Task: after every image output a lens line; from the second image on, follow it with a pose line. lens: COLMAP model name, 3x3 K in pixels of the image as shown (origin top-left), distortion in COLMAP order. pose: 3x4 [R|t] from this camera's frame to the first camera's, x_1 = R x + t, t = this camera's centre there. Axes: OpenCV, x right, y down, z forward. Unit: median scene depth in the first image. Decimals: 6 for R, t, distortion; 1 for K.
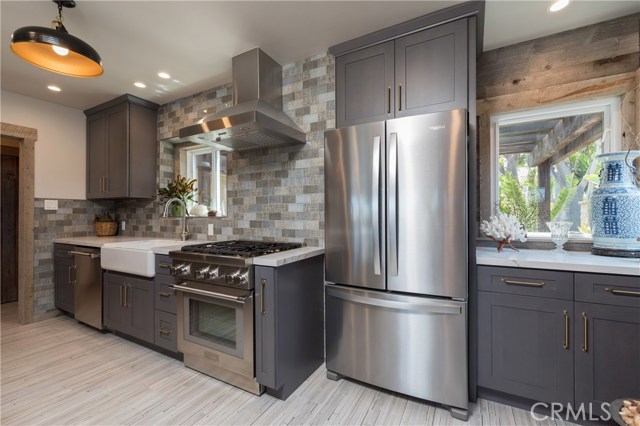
lens RADIAL K [[275.3, 0, 322.6], [0, 275.3, 214.5], [0, 0, 1]] dist [-0.001668, -0.000105]
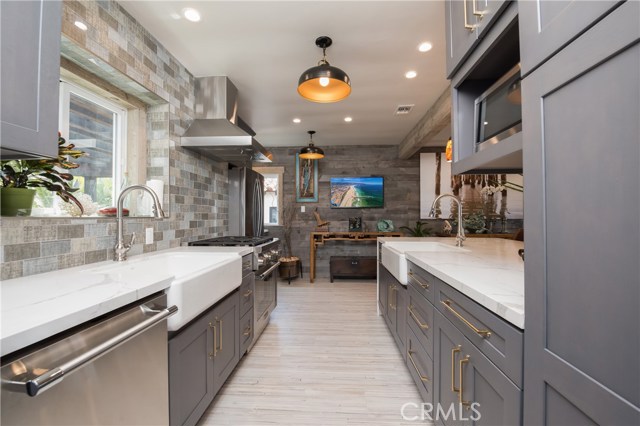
lens RADIAL K [[275.3, 0, 322.6], [0, 275.3, 214.5], [0, 0, 1]] dist [-0.001668, -0.000105]
pose [[-0.430166, 0.009319, 0.902702, -1.331218], [-0.001174, 0.999940, -0.010882, 0.009186], [-0.902749, -0.005741, -0.430130, 0.991063]]
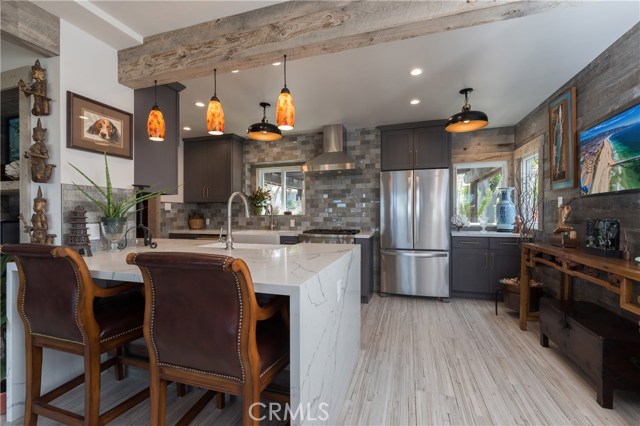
lens RADIAL K [[275.3, 0, 322.6], [0, 275.3, 214.5], [0, 0, 1]] dist [-0.001668, -0.000105]
pose [[0.982026, 0.000877, 0.188745, -0.587339], [-0.001869, 0.999985, 0.005081, -0.004212], [-0.188737, -0.005342, 0.982013, -0.658767]]
